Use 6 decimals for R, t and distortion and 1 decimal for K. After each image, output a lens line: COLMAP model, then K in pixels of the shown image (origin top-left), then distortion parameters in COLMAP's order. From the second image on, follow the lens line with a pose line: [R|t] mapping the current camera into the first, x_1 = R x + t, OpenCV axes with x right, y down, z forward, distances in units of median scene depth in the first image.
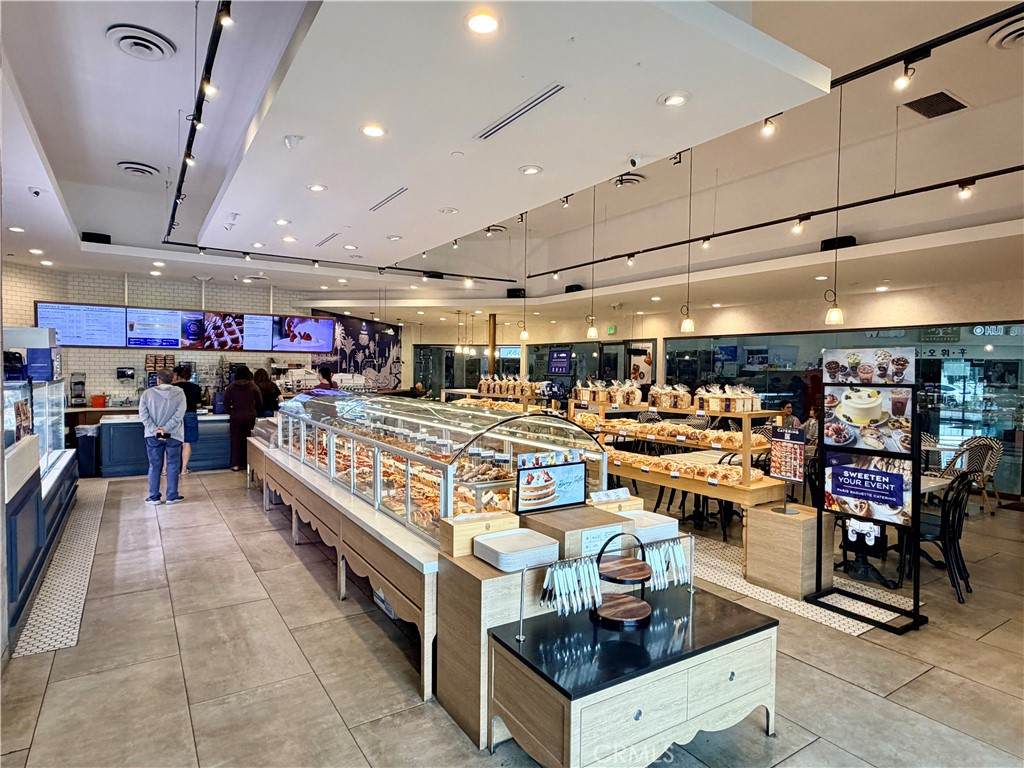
lens RADIAL K [[574.2, 0, 493.8], [0, 574.2, 385.1], [0, 0, 1]] dist [0.003493, -0.000171]
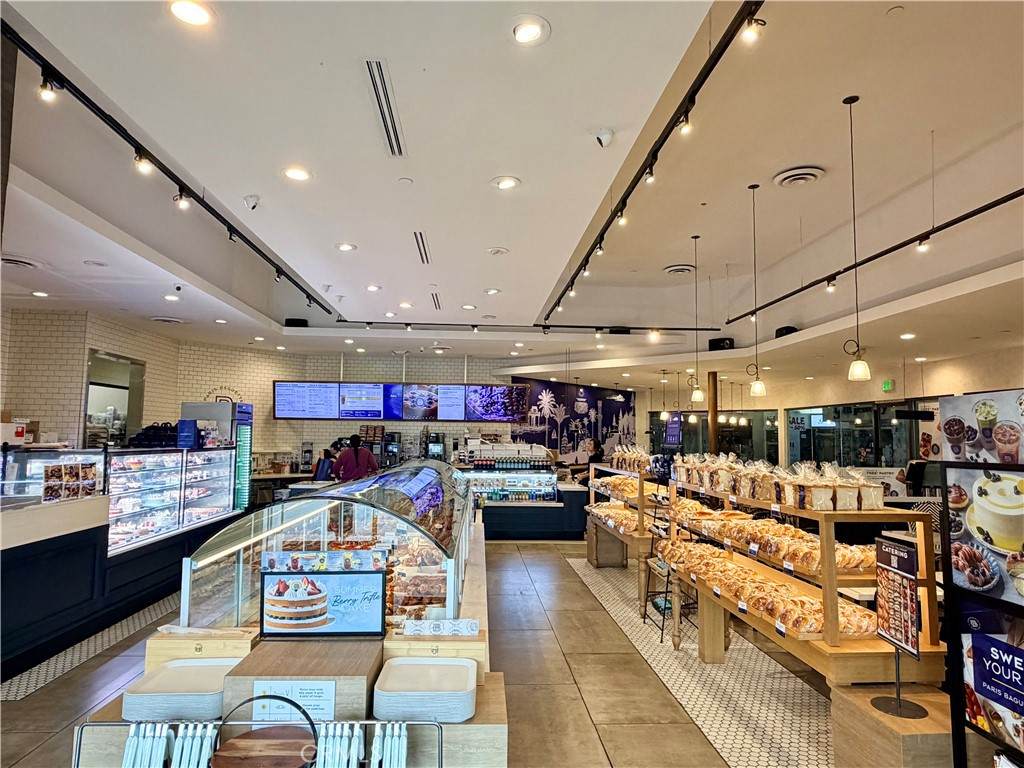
lens RADIAL K [[611.2, 0, 499.4], [0, 611.2, 384.5], [0, 0, 1]] dist [-0.002039, 0.000473]
pose [[0.874269, -0.042498, -0.483578, 0.204164], [-0.015662, 0.993172, -0.115599, -0.001166], [0.485189, 0.108638, 0.867634, 0.134873]]
